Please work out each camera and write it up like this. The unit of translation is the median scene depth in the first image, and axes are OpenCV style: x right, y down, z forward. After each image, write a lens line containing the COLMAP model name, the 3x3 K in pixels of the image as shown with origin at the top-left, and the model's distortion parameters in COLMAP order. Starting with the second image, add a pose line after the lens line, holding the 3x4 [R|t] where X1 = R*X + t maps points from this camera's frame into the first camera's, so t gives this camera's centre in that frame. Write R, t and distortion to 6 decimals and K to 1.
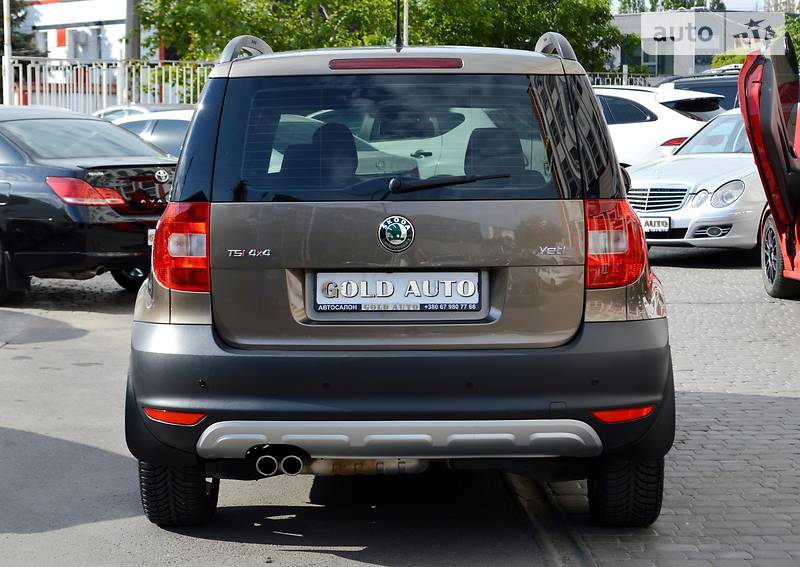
lens RADIAL K [[2036.0, 0, 400.0], [0, 2036.0, 283.5], [0, 0, 1]] dist [0.049817, 0.093141]
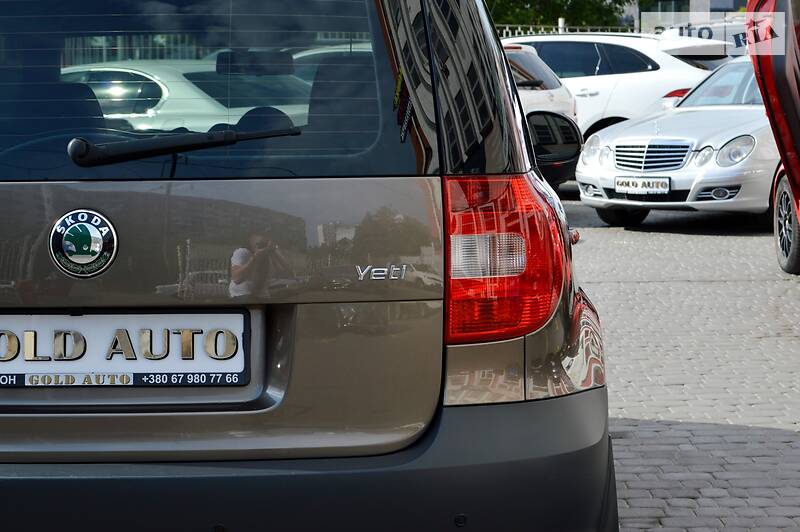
lens RADIAL K [[1829.3, 0, 400.0], [0, 1829.3, 266.0], [0, 0, 1]] dist [0.071556, -0.373436]
pose [[0.999678, -0.002300, -0.025278, 0.042663], [0.002818, 0.999787, 0.020468, -0.012926], [0.025226, -0.020532, 0.999471, 0.243420]]
